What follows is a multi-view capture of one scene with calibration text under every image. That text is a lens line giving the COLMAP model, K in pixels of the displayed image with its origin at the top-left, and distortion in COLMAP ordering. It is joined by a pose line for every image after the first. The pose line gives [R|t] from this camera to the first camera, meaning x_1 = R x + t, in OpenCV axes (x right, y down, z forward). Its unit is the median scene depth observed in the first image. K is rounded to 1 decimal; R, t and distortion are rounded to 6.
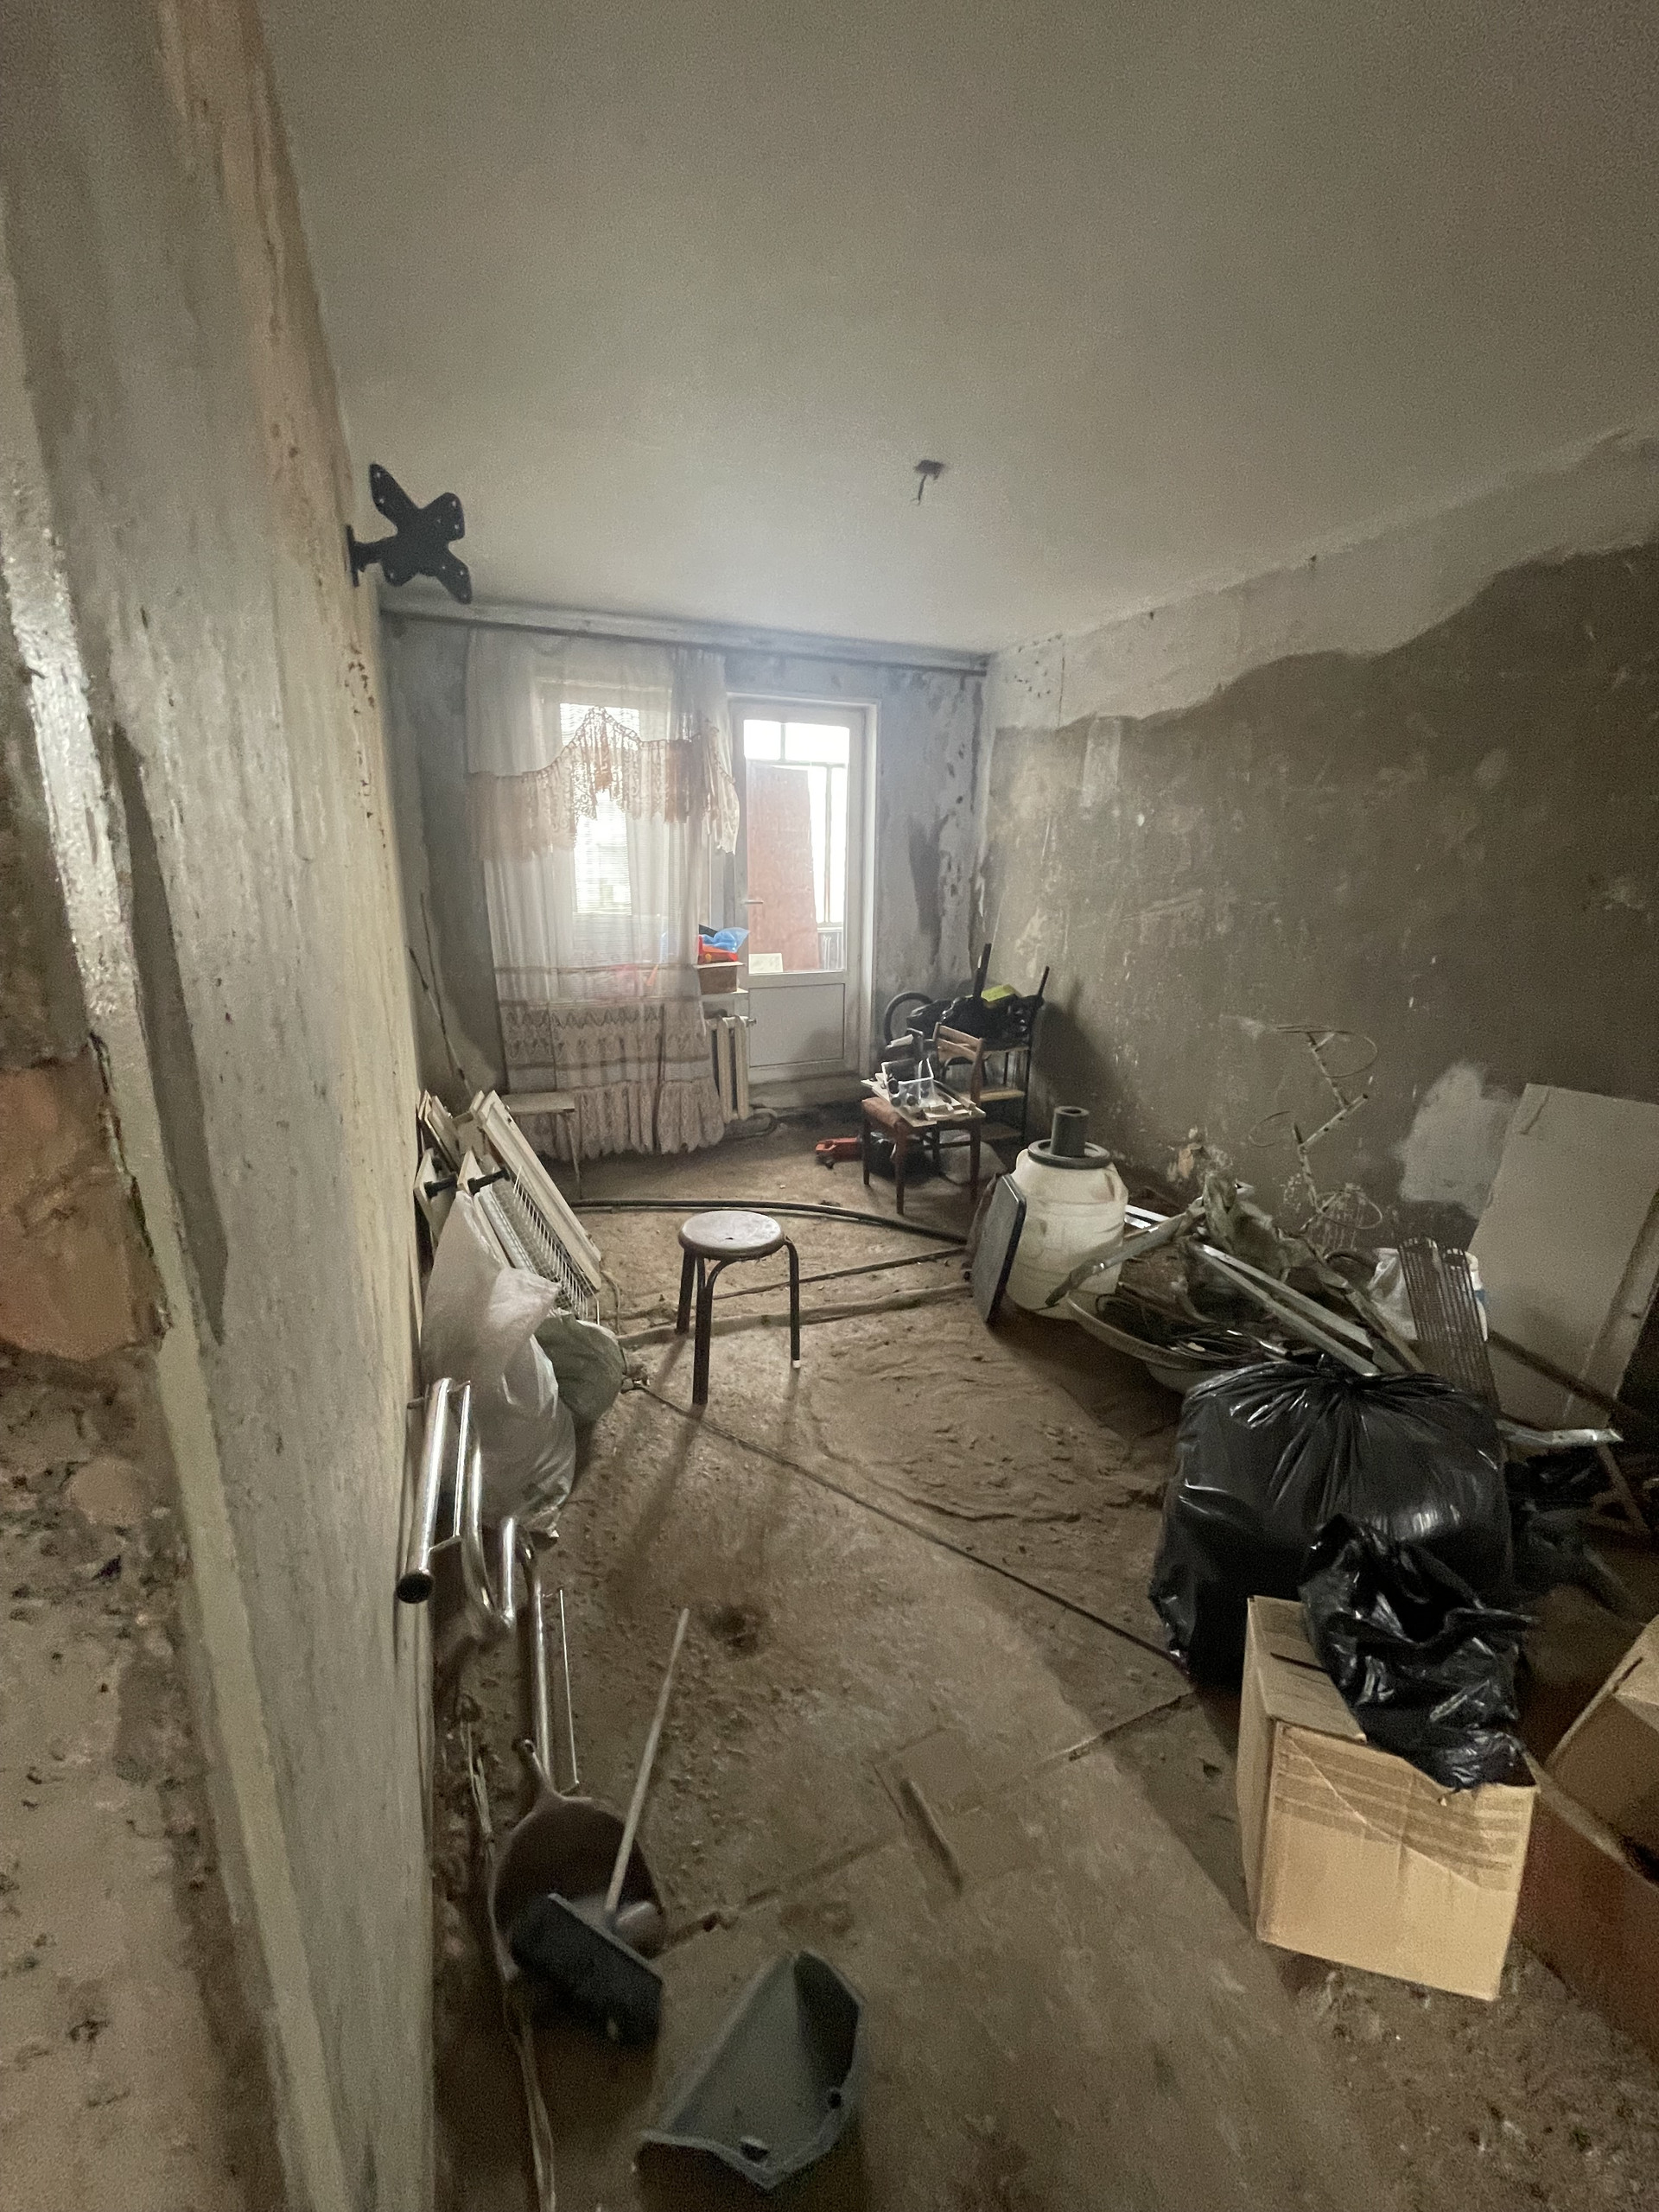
lens RADIAL K [[899.3, 0, 828.5], [0, 899.3, 1097.1], [0, 0, 1]] dist [-0.000028, 0.000283]
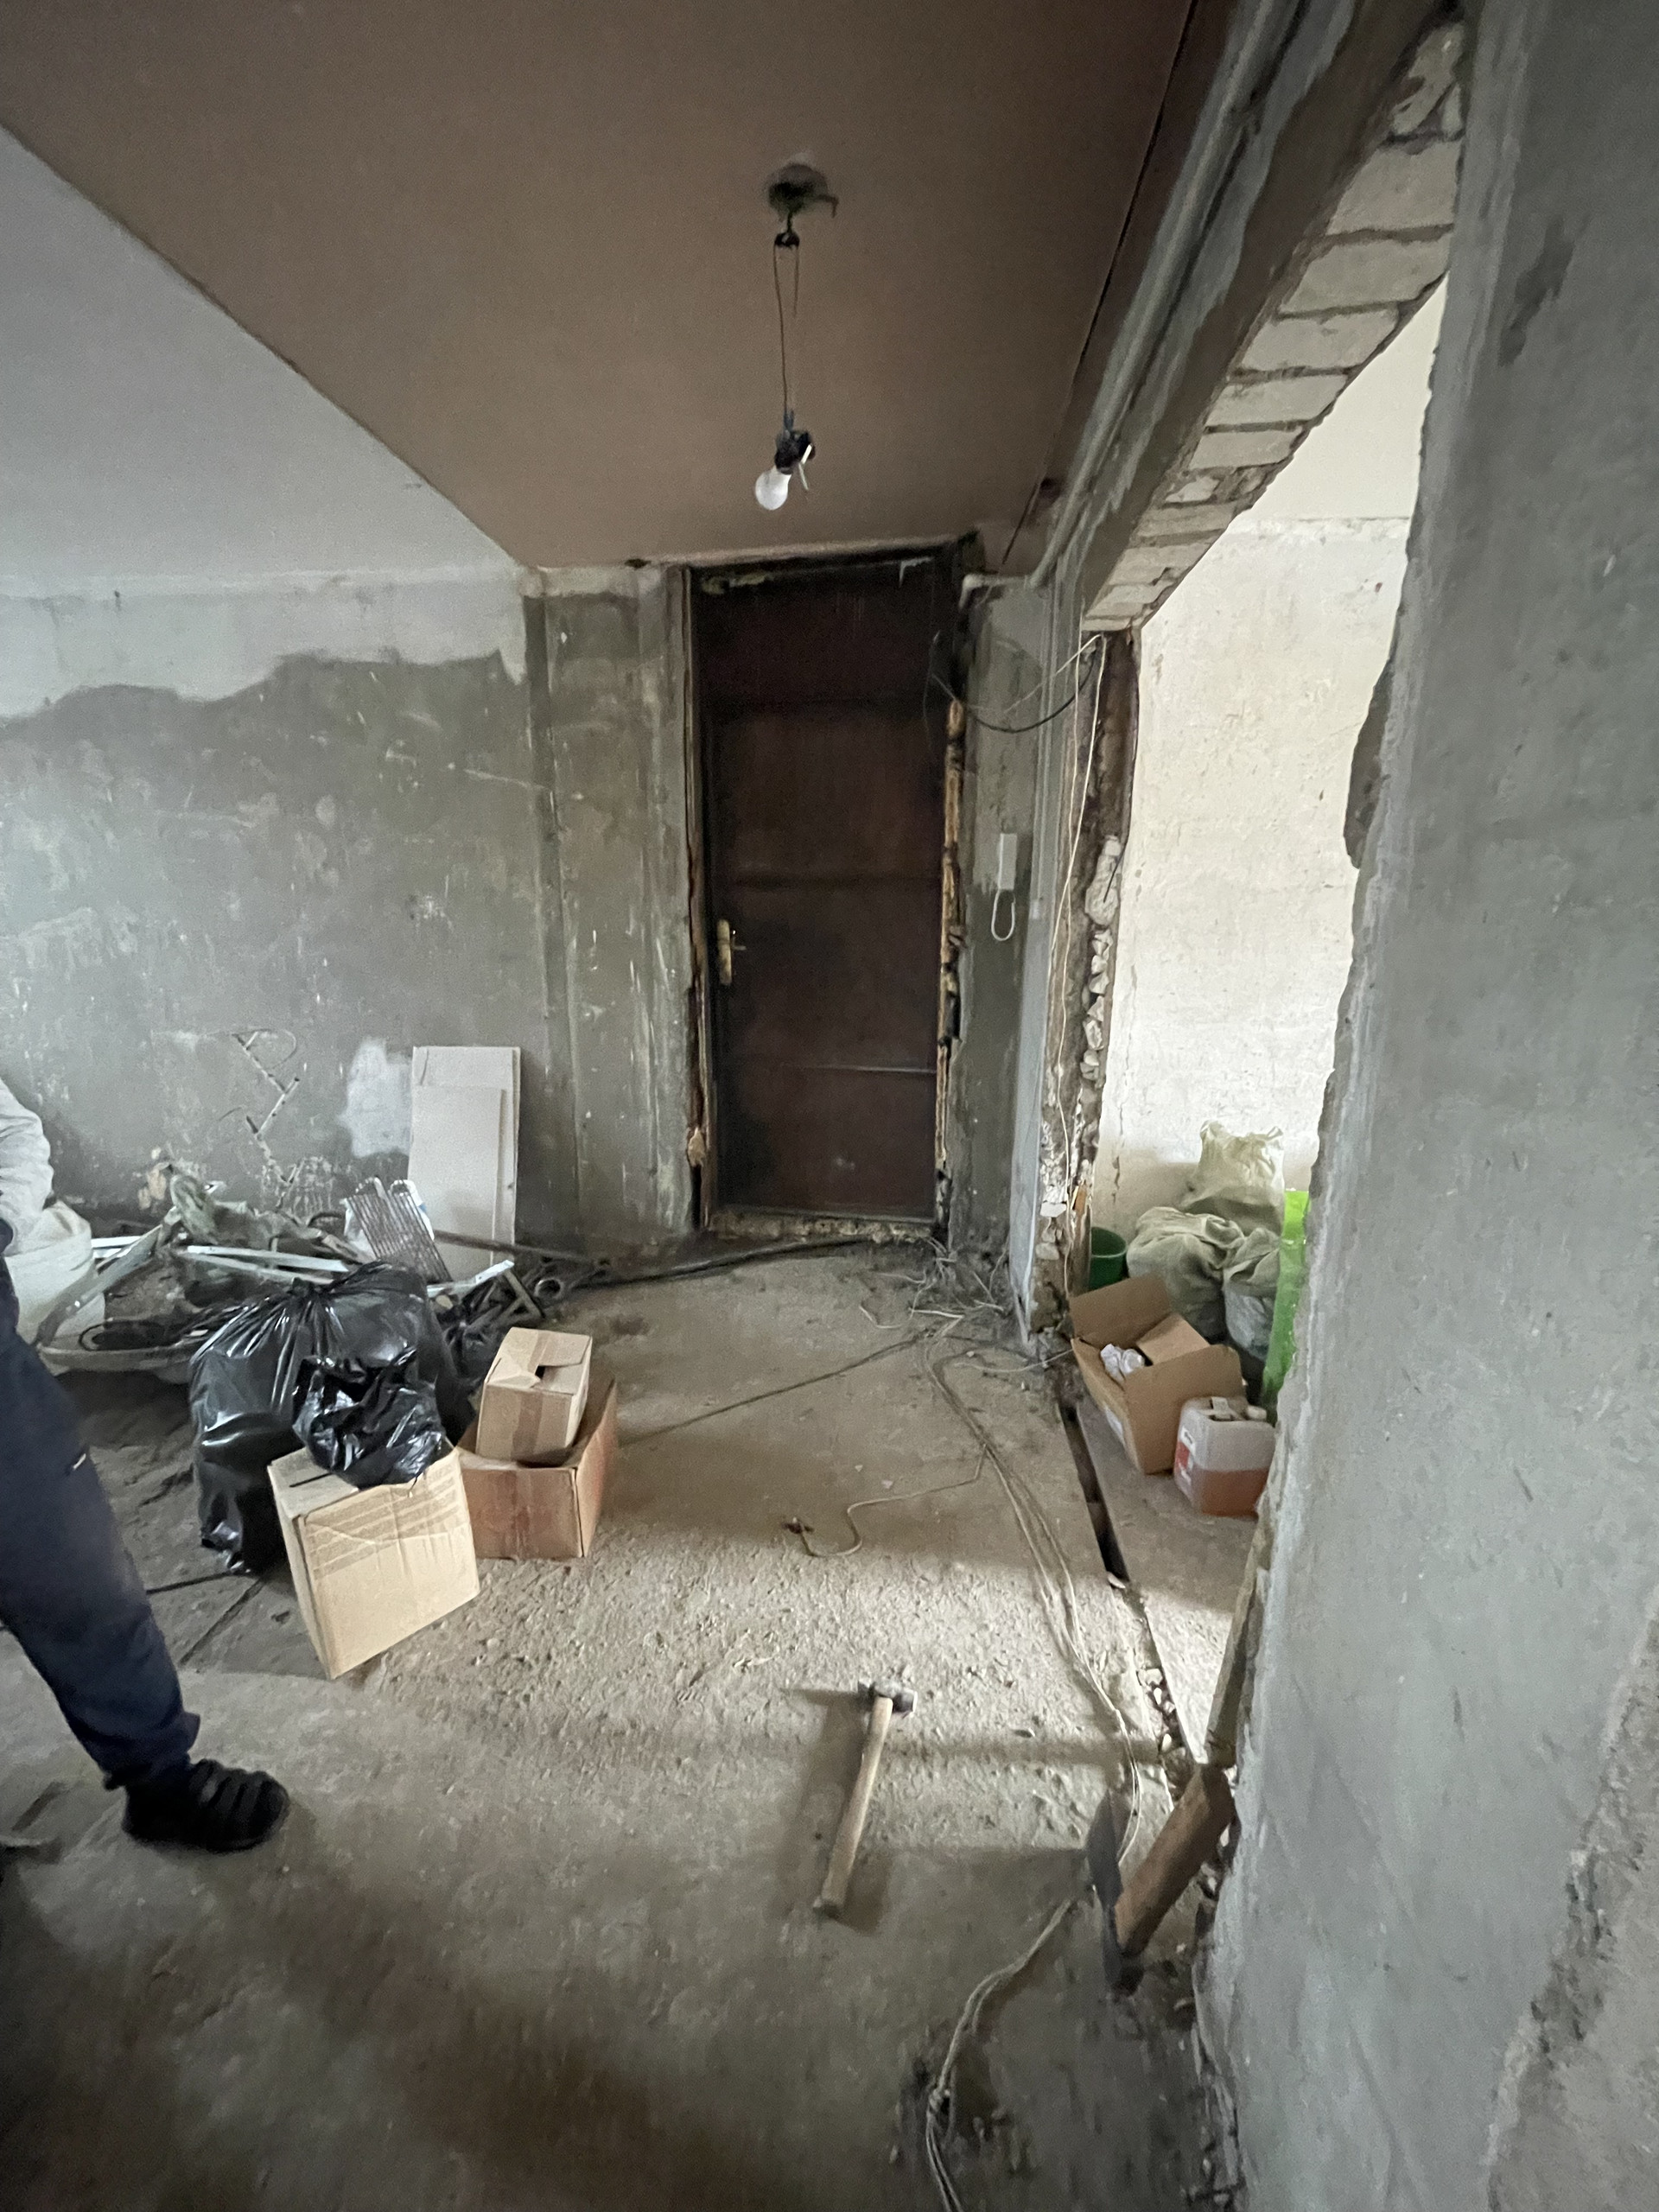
lens RADIAL K [[899.3, 0, 828.5], [0, 899.3, 1097.1], [0, 0, 1]] dist [-0.000028, 0.000283]
pose [[0.506834, -0.203786, 0.837610, -0.052314], [0.208201, 0.971829, 0.110460, 0.035912], [-0.836523, 0.118406, 0.534985, -0.227977]]
